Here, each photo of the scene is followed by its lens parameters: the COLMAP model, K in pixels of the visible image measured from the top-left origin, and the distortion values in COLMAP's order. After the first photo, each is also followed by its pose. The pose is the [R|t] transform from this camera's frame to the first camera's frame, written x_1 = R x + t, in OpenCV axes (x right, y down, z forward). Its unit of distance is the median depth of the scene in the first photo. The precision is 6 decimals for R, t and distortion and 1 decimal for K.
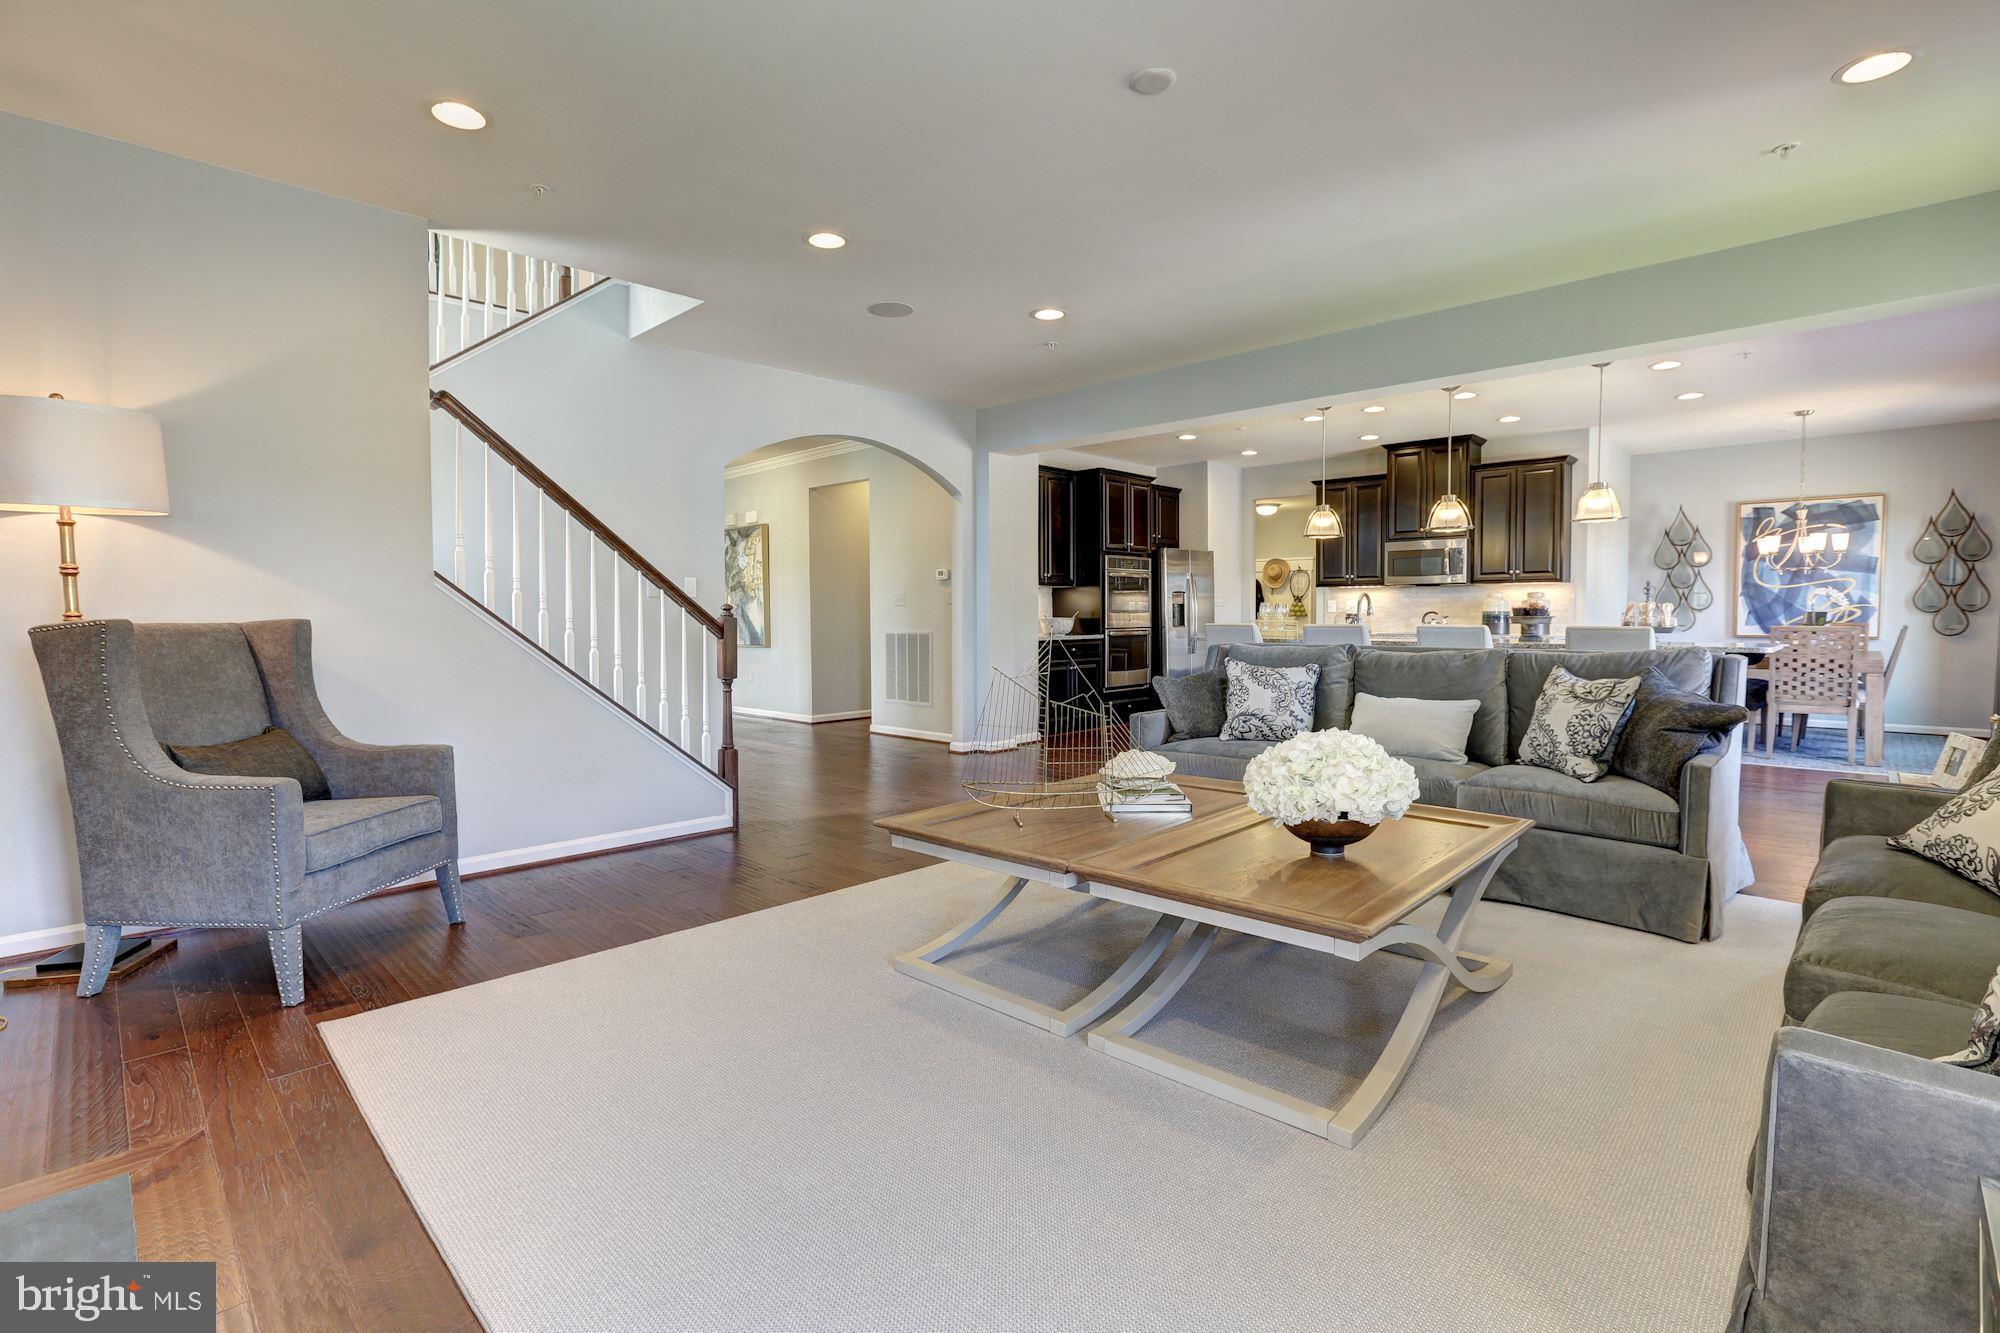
lens RADIAL K [[915.6, 0, 996.2], [0, 915.6, 664.4], [0, 0, 1]] dist [-0.029310, 0.005422]
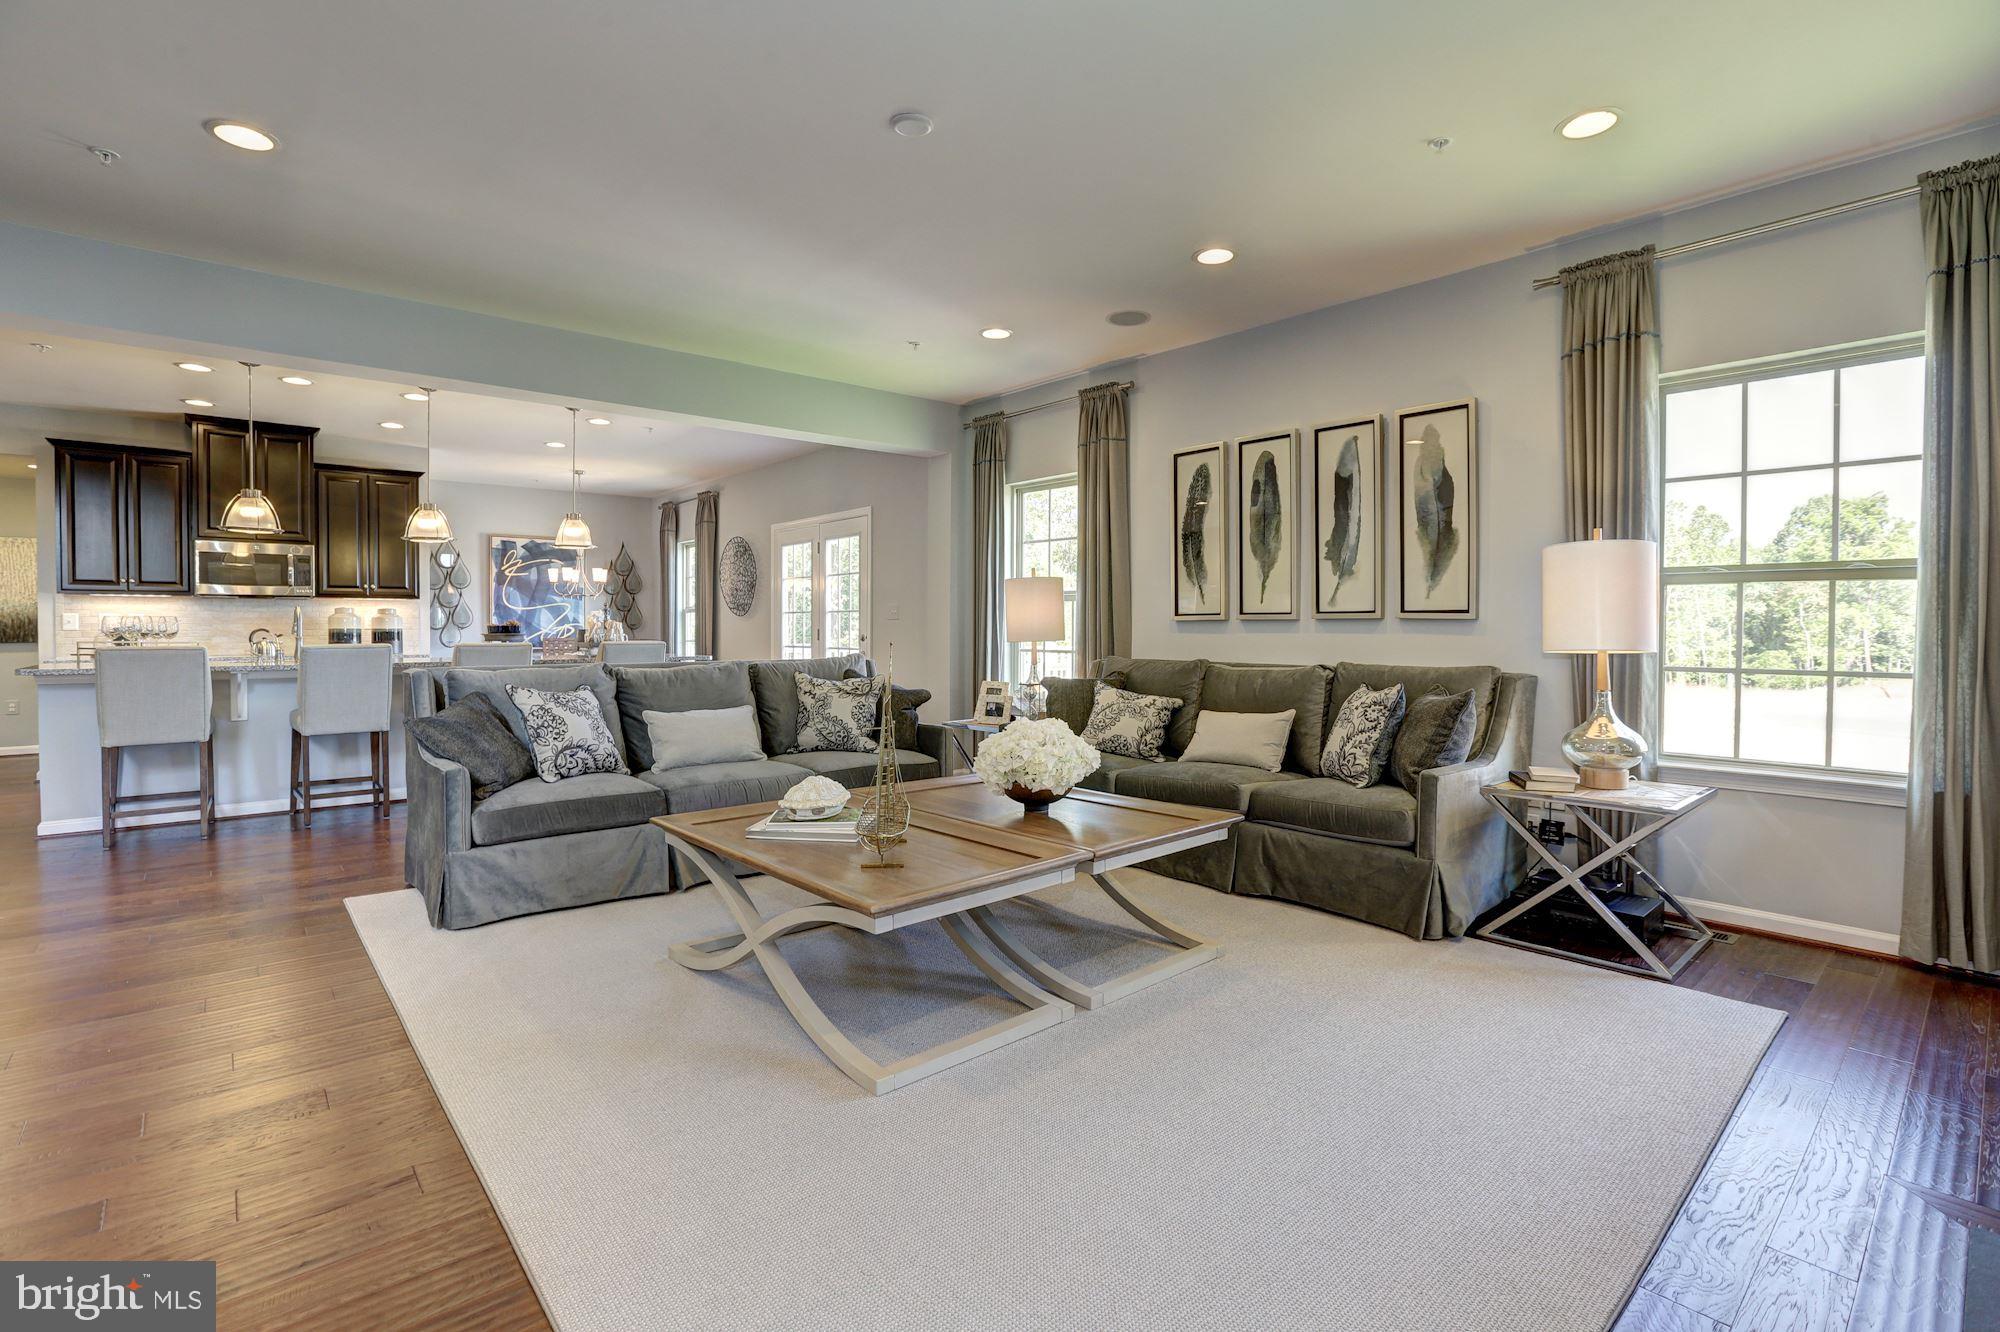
lens RADIAL K [[915.6, 0, 991.2], [0, 915.6, 643.3], [0, 0, 1]] dist [-0.029310, 0.005422]
pose [[0.098146, -0.012233, 0.995097, -0.288303], [0.054921, 0.998467, 0.006858, -0.014794], [-0.993655, 0.053979, 0.098667, 0.274440]]
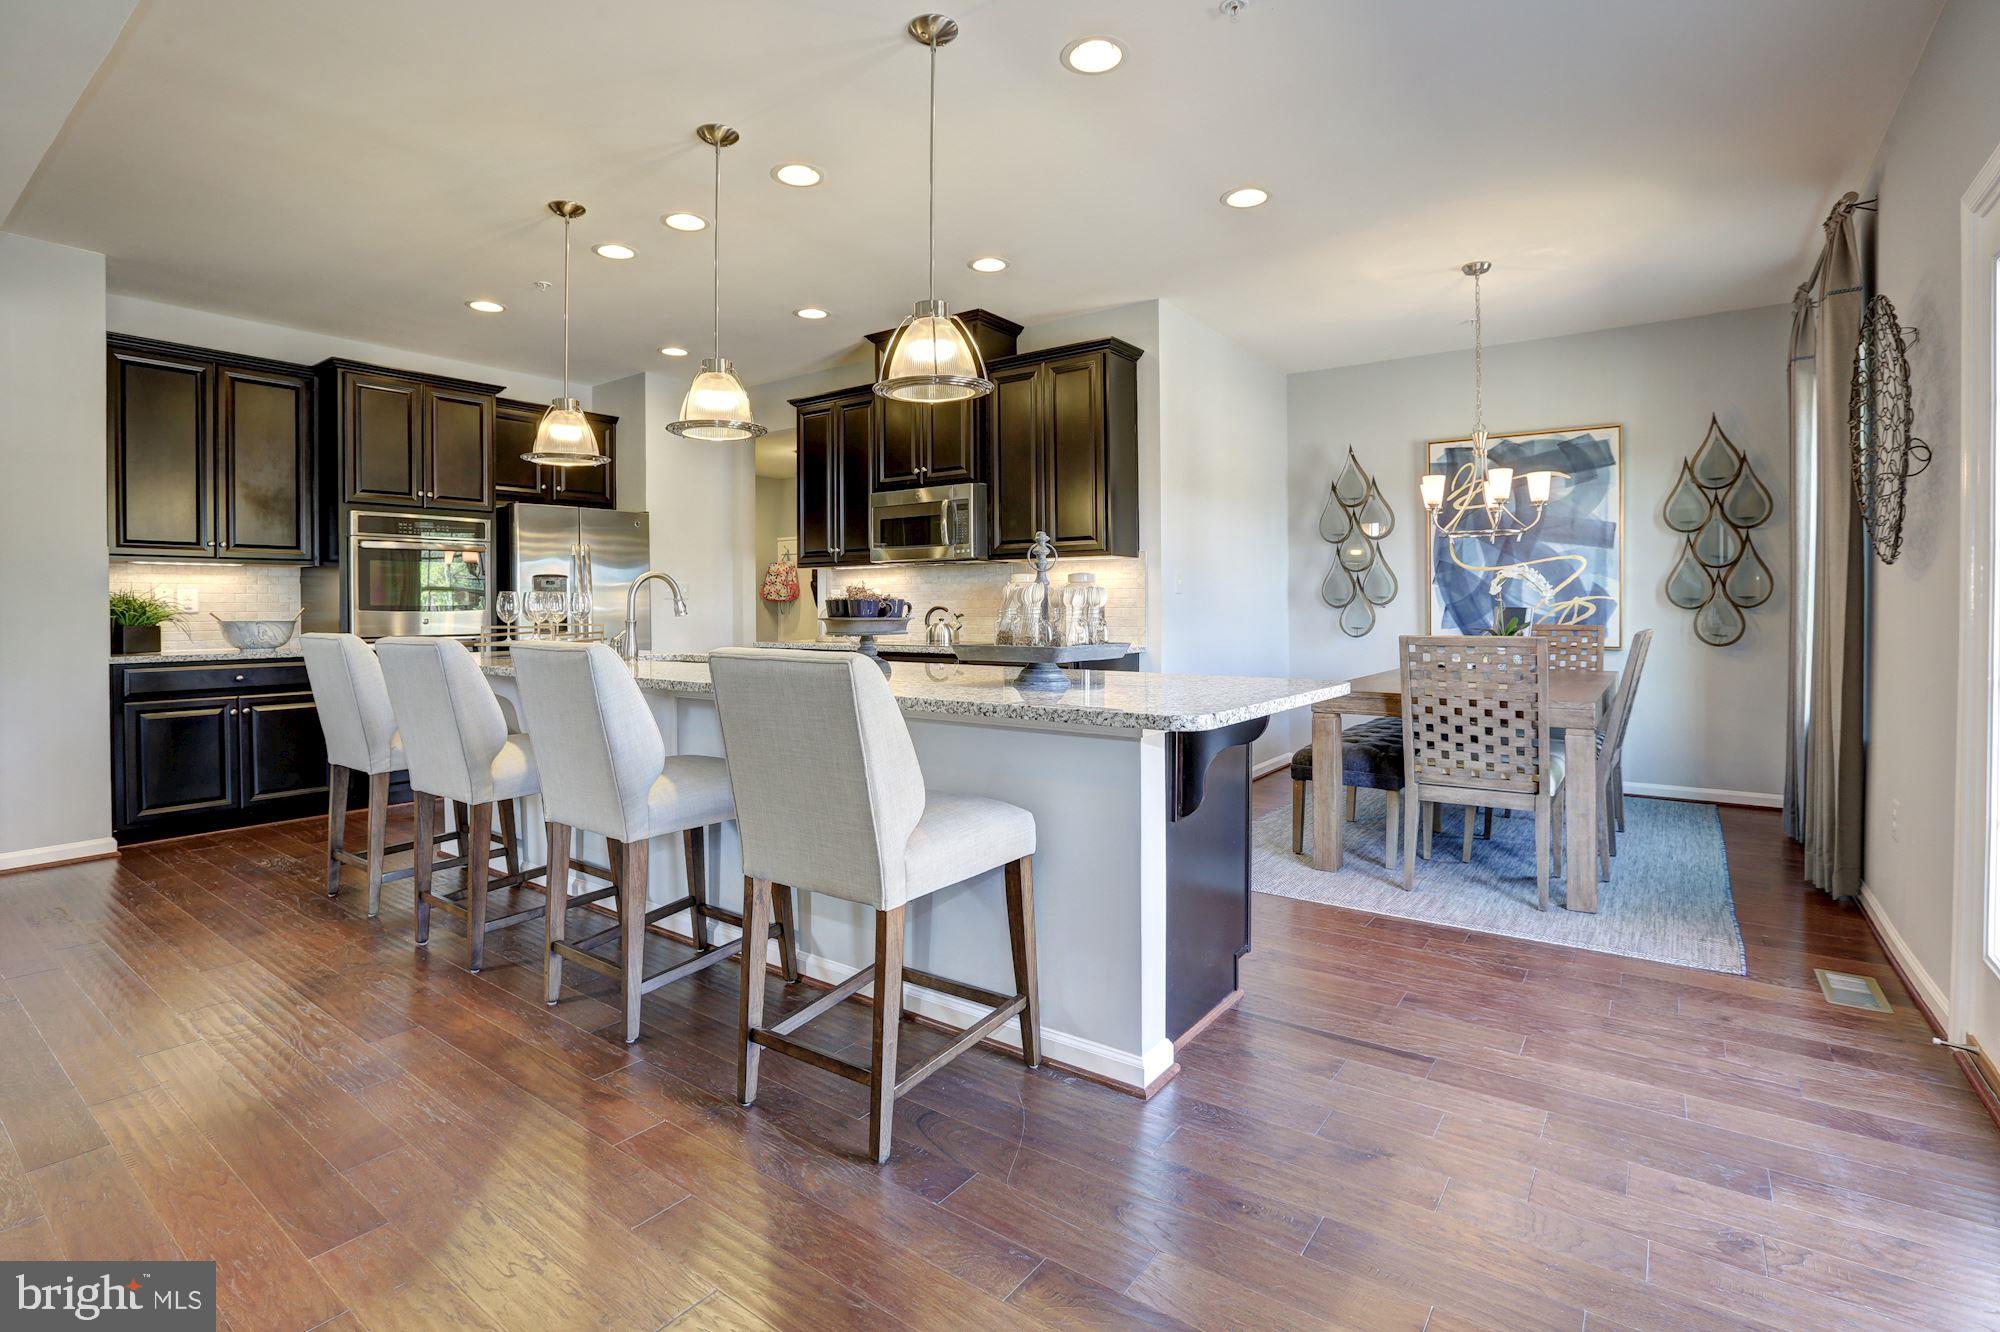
lens RADIAL K [[915.6, 0, 1013.8], [0, 915.6, 621.6], [0, 0, 1]] dist [-0.029310, 0.005422]
pose [[0.990632, -0.002715, 0.136530, 0.468952], [0.008275, 0.999159, -0.040172, -0.026327], [-0.136306, 0.040926, 0.989821, 0.418744]]
